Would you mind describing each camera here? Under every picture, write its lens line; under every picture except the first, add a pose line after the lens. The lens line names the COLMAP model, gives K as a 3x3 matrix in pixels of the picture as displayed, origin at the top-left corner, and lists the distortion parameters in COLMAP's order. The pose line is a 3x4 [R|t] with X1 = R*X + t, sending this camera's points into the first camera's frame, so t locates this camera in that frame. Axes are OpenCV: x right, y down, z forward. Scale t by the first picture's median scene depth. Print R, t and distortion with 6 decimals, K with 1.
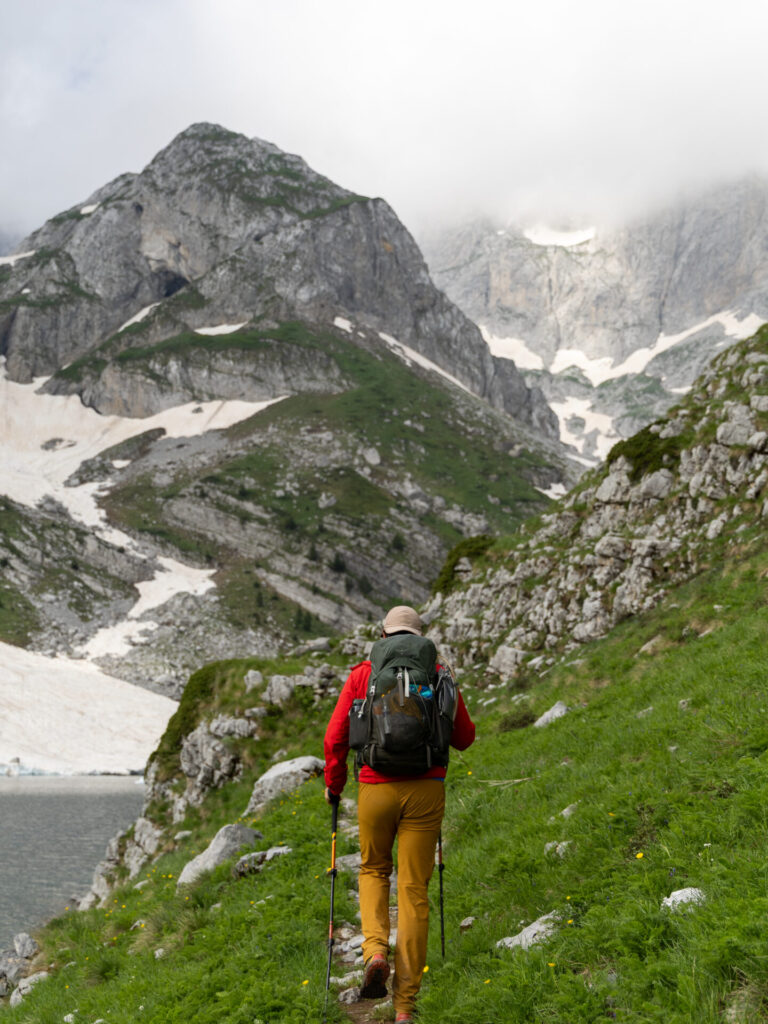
lens RADIAL K [[1445.4, 0, 382.1], [0, 1445.4, 431.2], [0, 0, 1]] dist [0.007266, 0.011073]
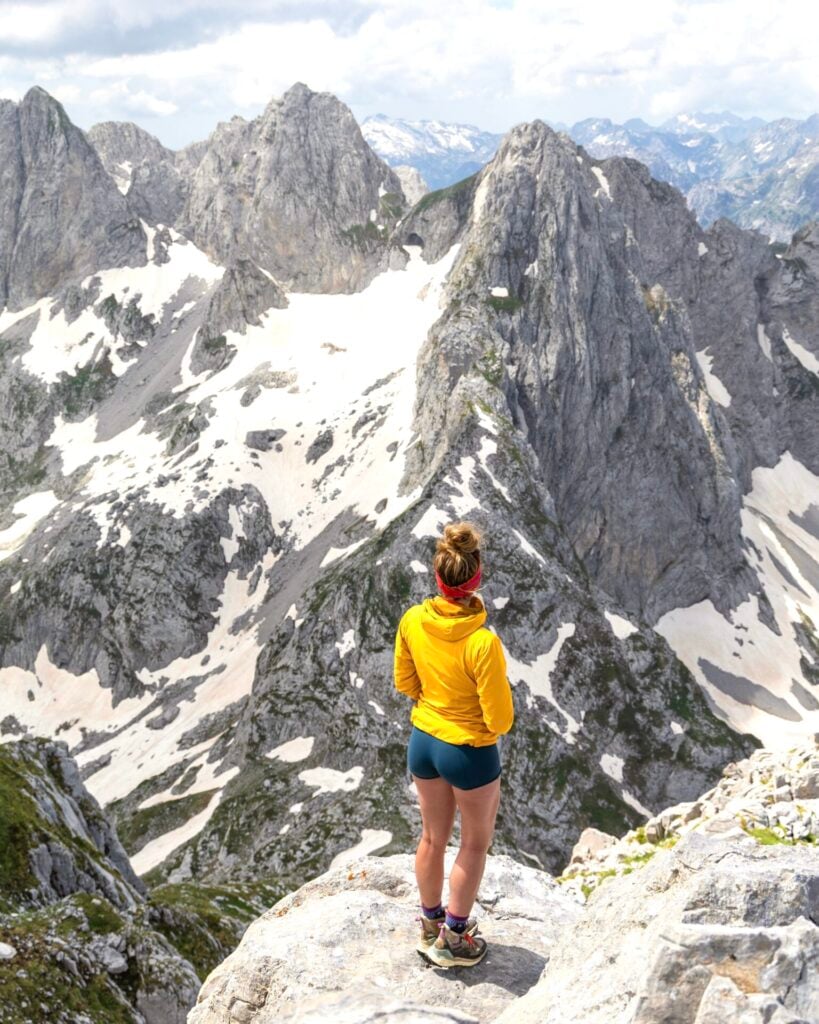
lens RADIAL K [[1397.1, 0, 407.1], [0, 1397.1, 478.8], [0, 0, 1]] dist [0.001040, 0.008450]
pose [[0.998881, -0.044487, 0.016055, 0.976421], [0.031890, 0.884206, 0.466008, -0.904748], [-0.034927, -0.464974, 0.884635, -0.072306]]
